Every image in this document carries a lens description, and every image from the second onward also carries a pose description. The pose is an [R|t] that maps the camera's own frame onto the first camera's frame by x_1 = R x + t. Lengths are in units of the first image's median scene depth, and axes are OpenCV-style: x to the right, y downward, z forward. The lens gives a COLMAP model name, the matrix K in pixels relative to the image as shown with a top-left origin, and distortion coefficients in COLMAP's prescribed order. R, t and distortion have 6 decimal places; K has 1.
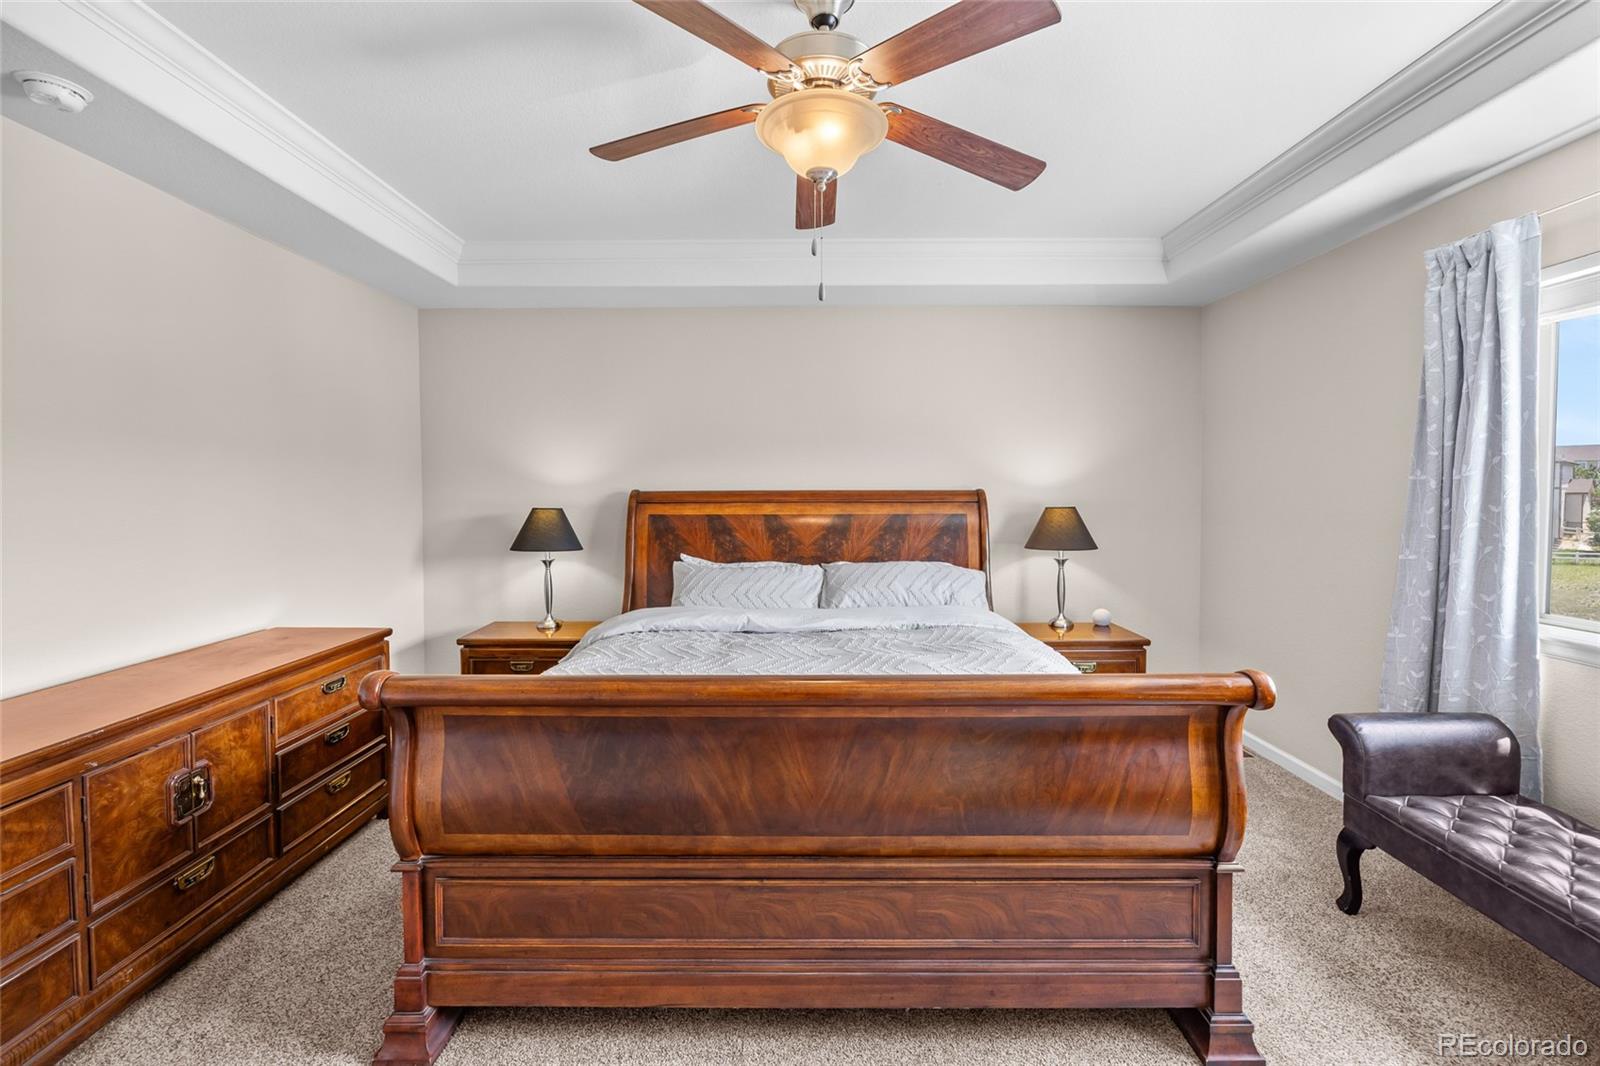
lens RADIAL K [[692.4, 0, 801.4], [0, 692.4, 511.8], [0, 0, 1]] dist [-0.005436, 0.000430]
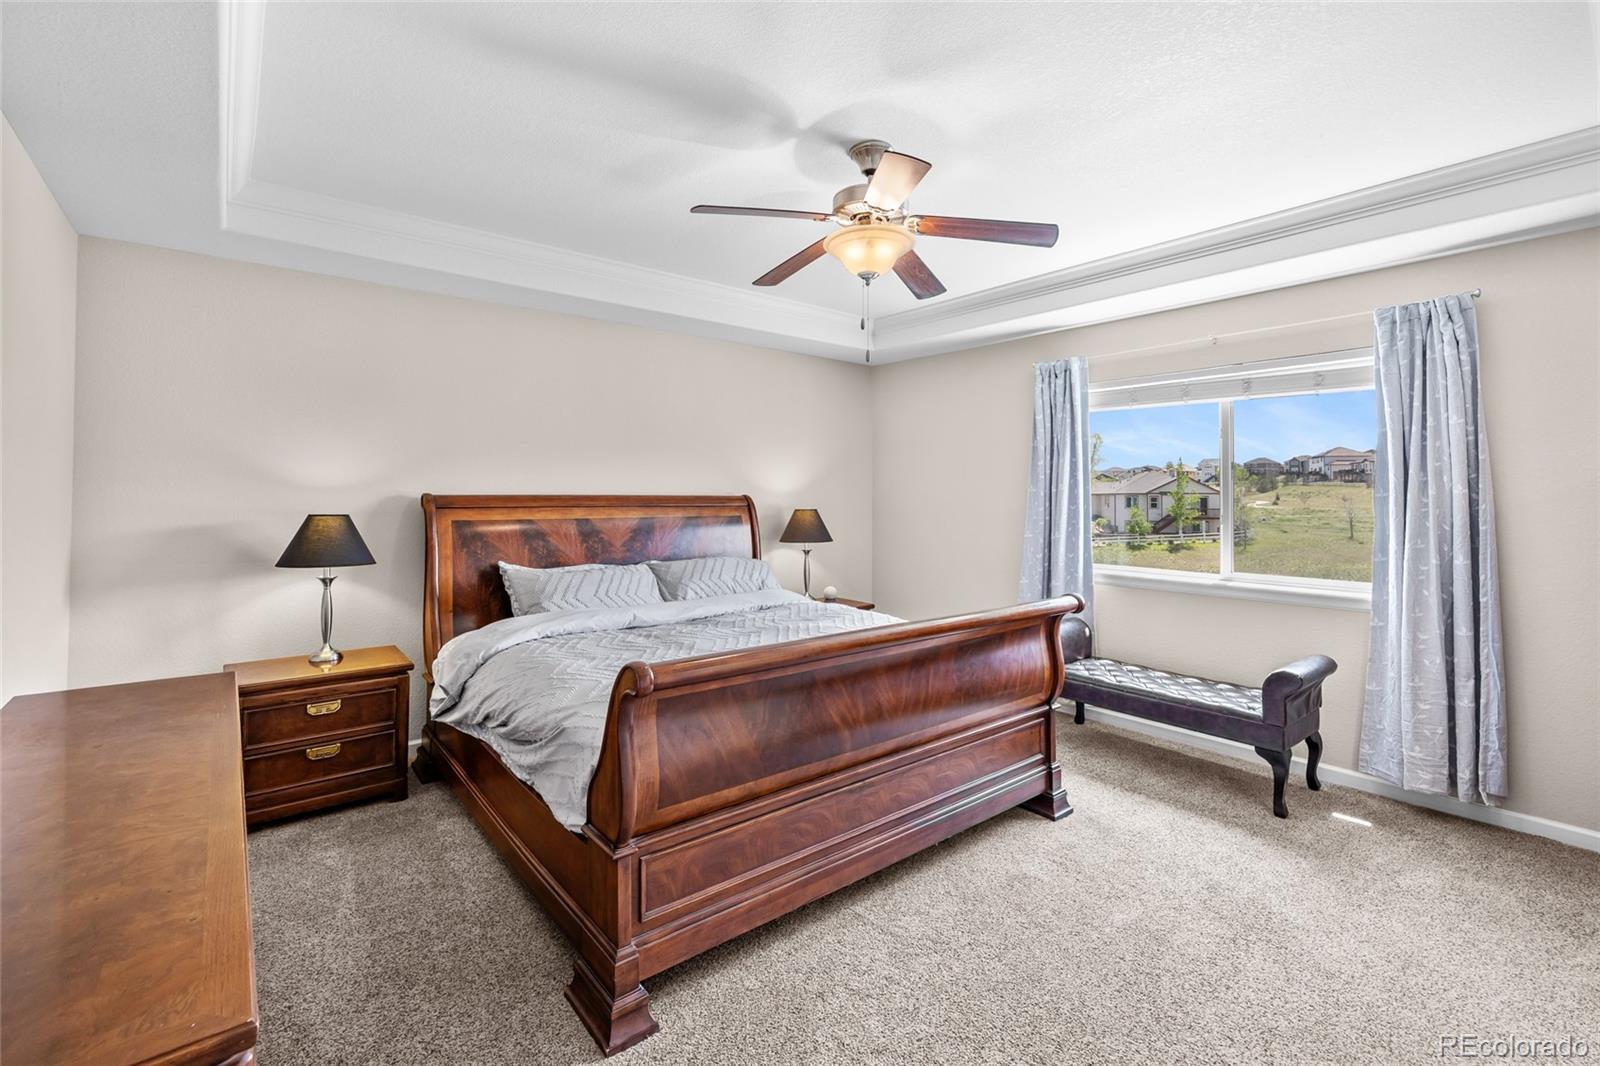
lens RADIAL K [[699.7, 0, 797.3], [0, 699.7, 490.5], [0, 0, 1]] dist [0.002266, 0.000283]
pose [[0.775488, 0.010358, 0.631277, -0.729414], [0.014451, 0.999312, -0.034150, 0.003811], [-0.631196, 0.035606, 0.774805, -0.006141]]
